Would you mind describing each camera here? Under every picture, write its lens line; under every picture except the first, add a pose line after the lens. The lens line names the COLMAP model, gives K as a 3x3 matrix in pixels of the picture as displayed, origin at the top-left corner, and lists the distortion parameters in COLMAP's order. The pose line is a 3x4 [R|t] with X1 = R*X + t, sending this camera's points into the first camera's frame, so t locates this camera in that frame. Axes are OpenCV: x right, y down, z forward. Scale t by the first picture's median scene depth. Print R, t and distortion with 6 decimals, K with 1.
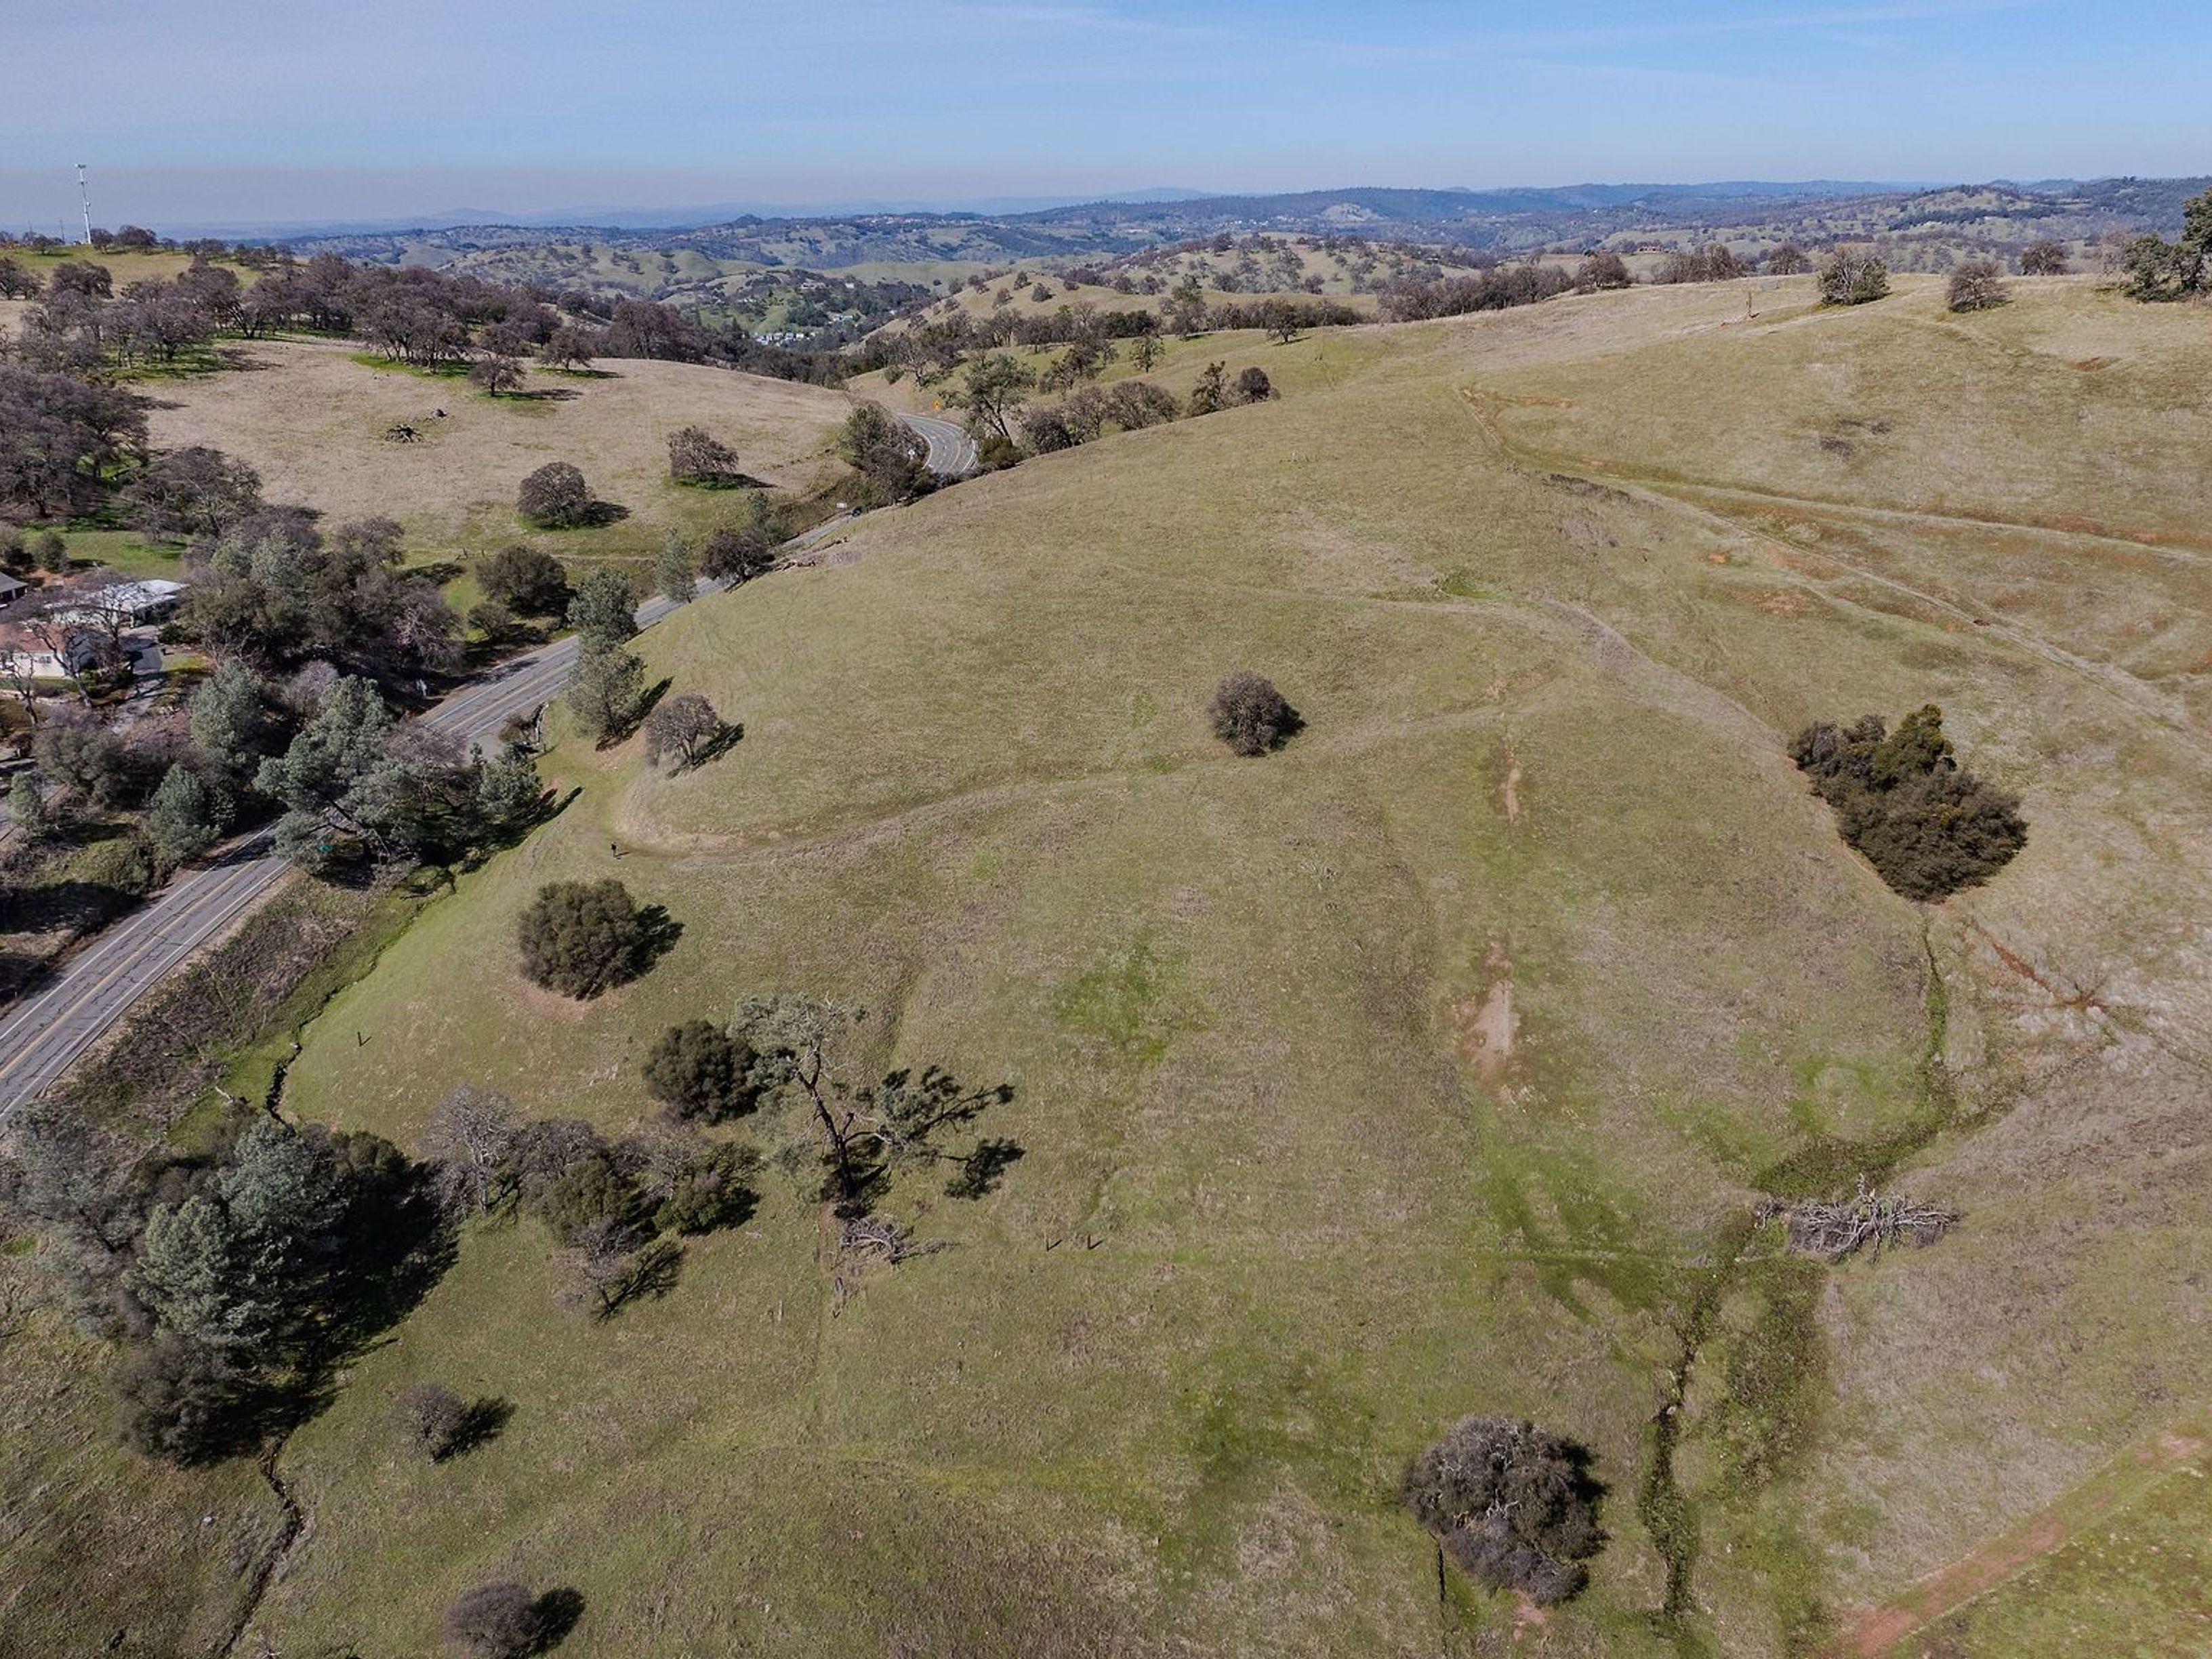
lens RADIAL K [[2067.6, 0, 1102.4], [0, 2067.6, 825.3], [0, 0, 1]] dist [-0.023833, 0.000000]
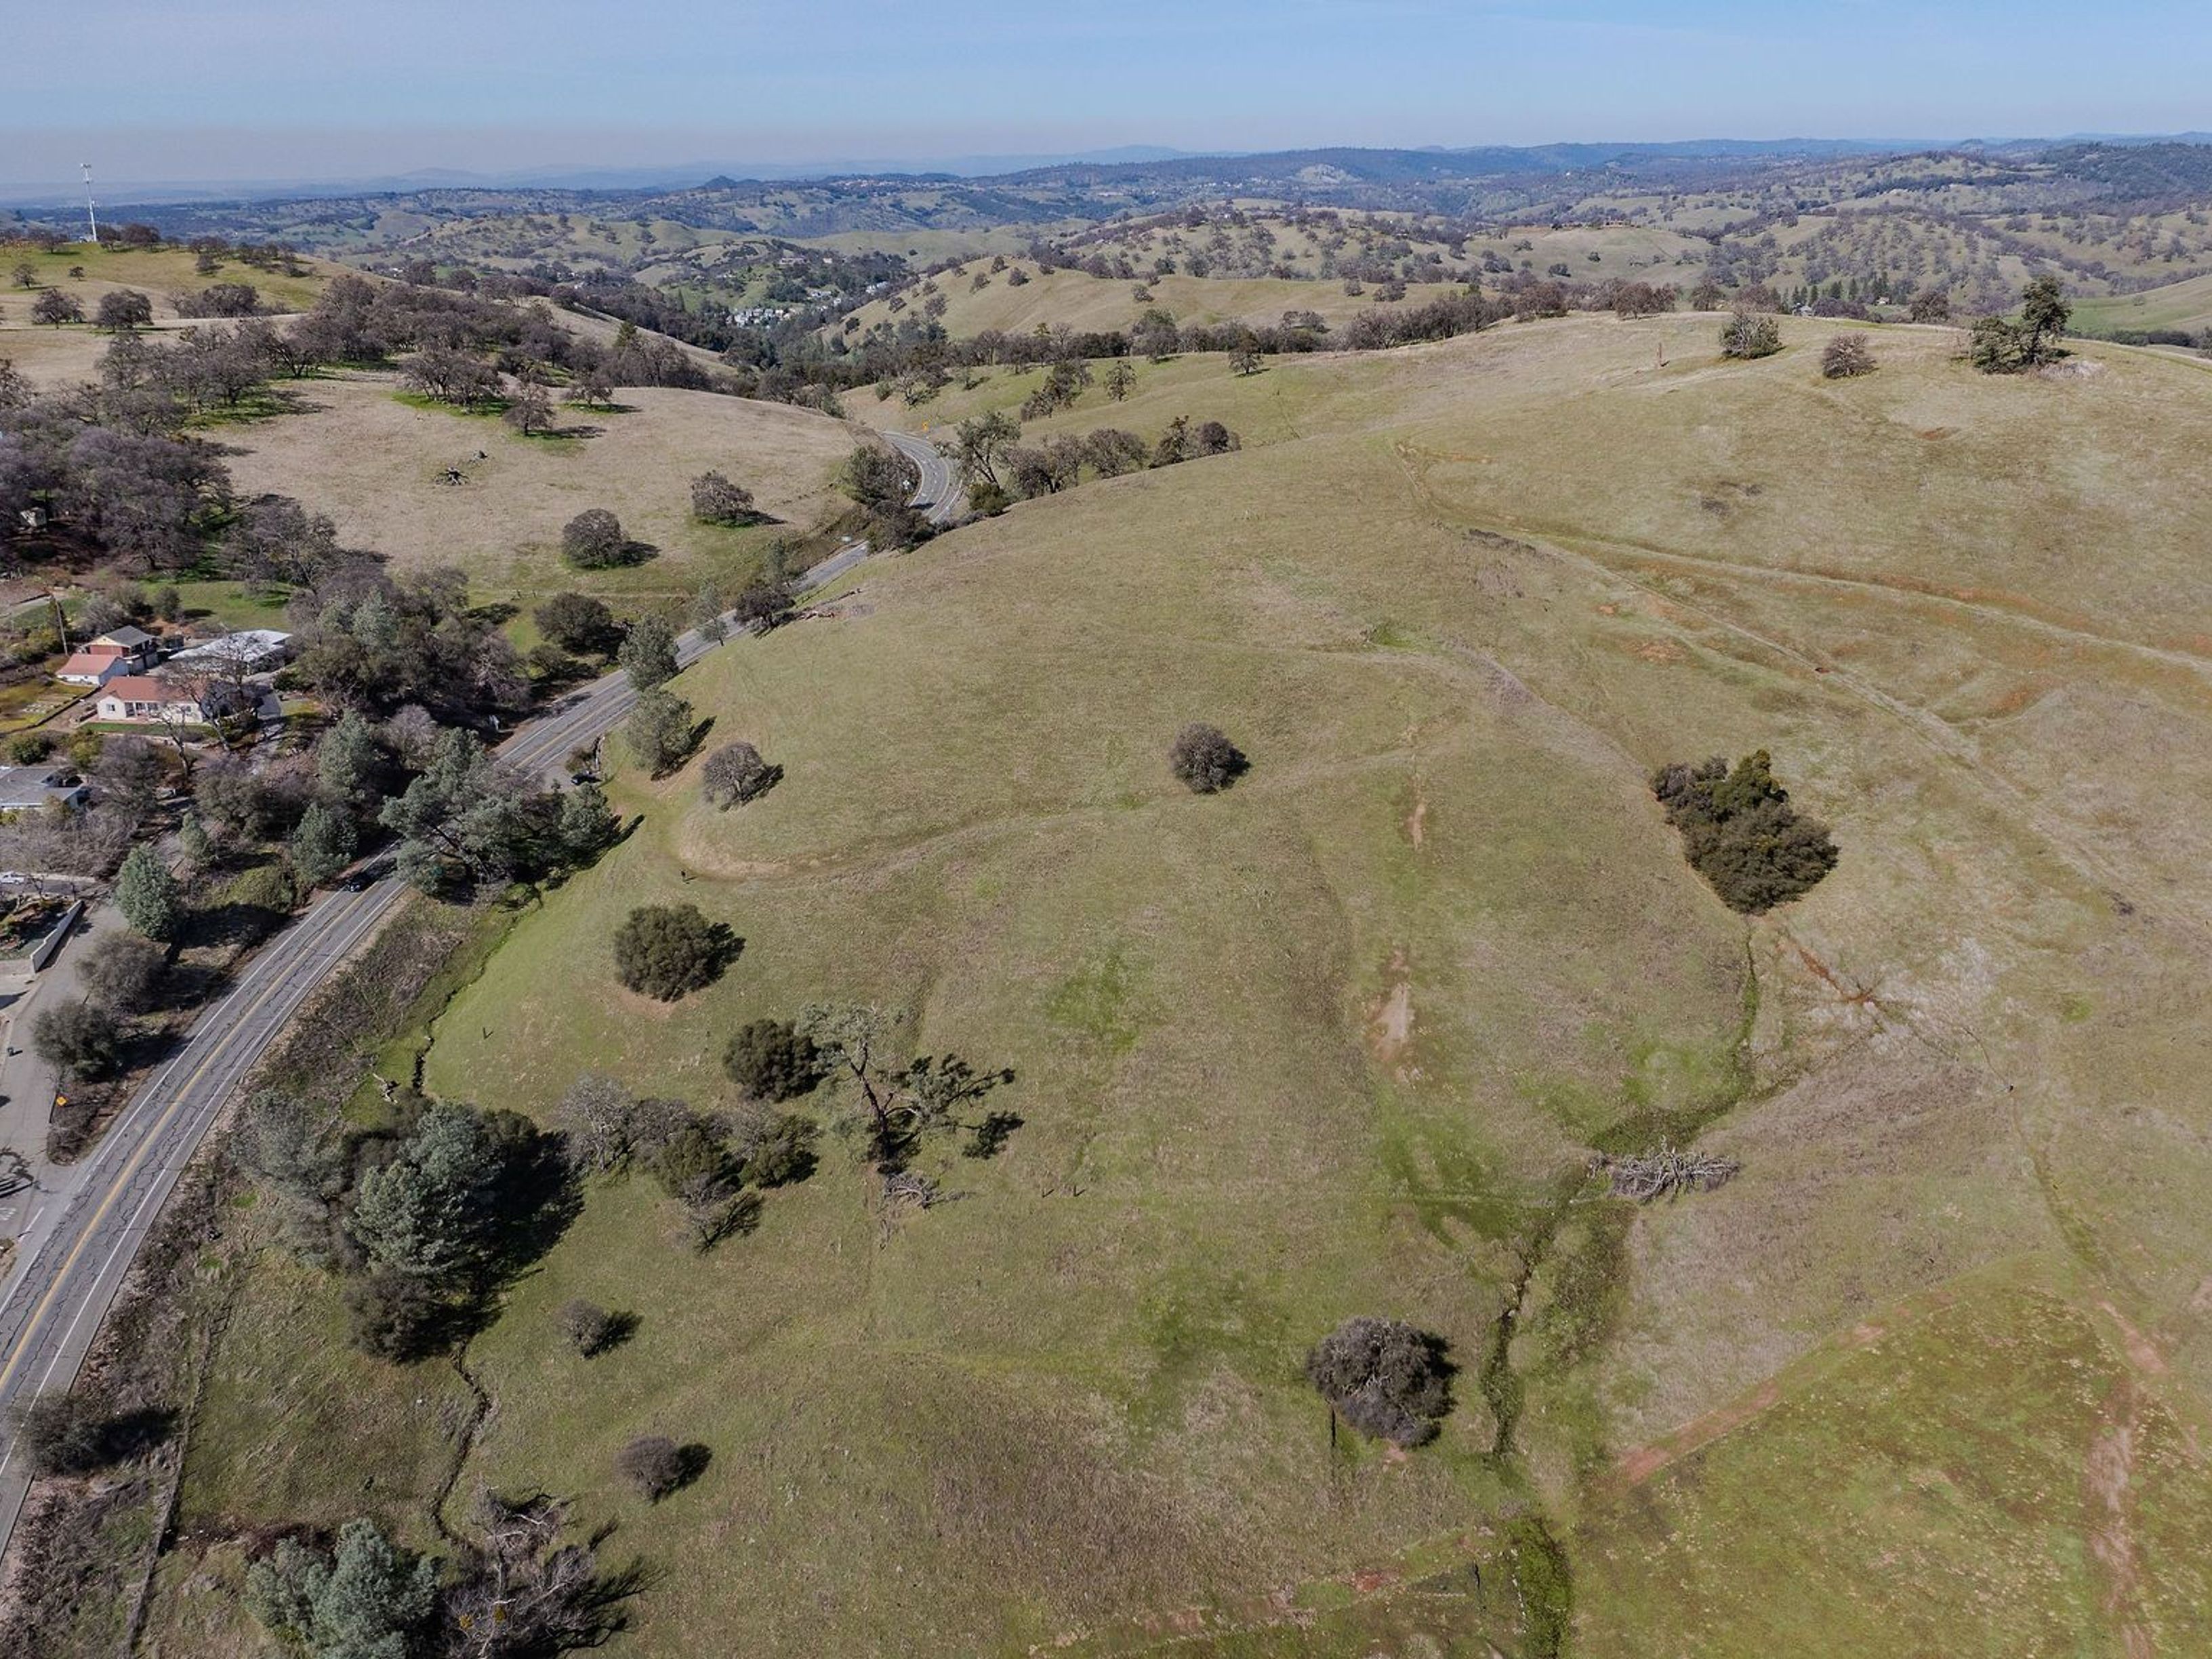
lens RADIAL K [[2067.6, 0, 1106.8], [0, 2067.6, 831.0], [0, 0, 1]] dist [-0.023833, 0.000000]
pose [[0.999902, -0.004134, 0.013371, -0.002072], [0.003833, 0.999741, 0.022411, -0.040130], [-0.013460, -0.022357, 0.999659, -0.219816]]
